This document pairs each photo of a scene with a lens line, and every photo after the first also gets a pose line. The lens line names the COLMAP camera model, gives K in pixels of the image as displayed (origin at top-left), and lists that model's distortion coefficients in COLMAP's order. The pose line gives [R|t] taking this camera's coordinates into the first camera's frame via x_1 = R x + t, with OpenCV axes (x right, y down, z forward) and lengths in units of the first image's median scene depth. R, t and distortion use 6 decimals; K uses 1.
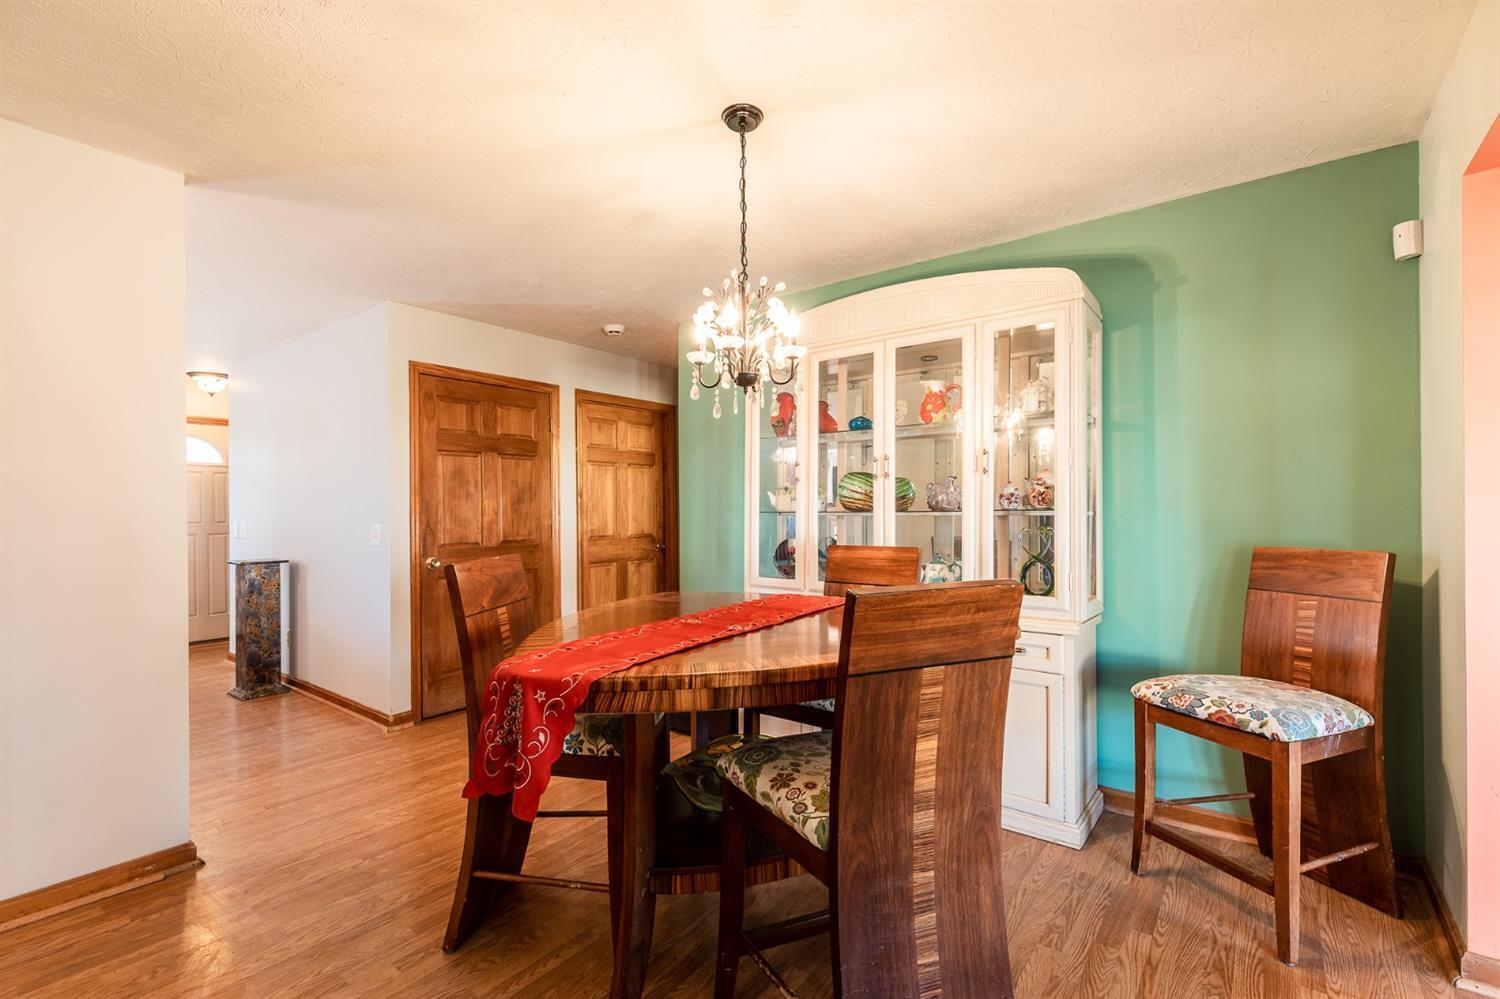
lens RADIAL K [[674.9, 0, 748.1], [0, 674.9, 502.2], [0, 0, 1]] dist [0.000916, -0.000277]
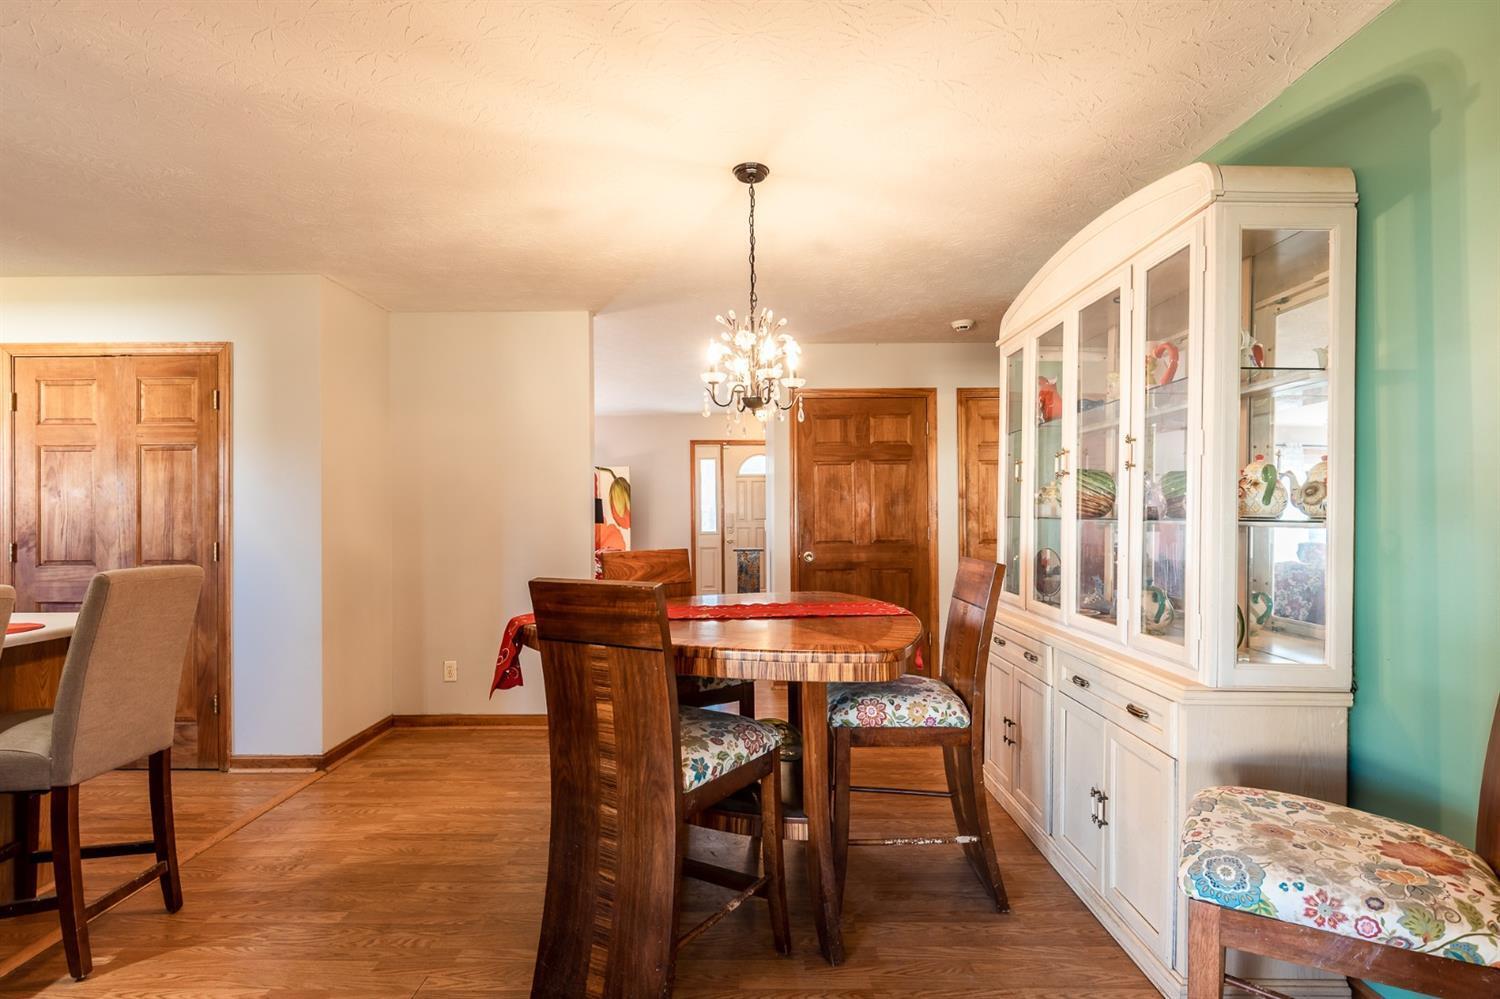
lens RADIAL K [[739.1, 0, 749.4], [0, 739.1, 510.2], [0, 0, 1]] dist [-0.002469, 0.000880]
pose [[0.614774, 0.002180, -0.788700, 0.472036], [0.010797, 0.999879, 0.011180, -0.007138], [0.788630, -0.015389, 0.614676, 0.113136]]
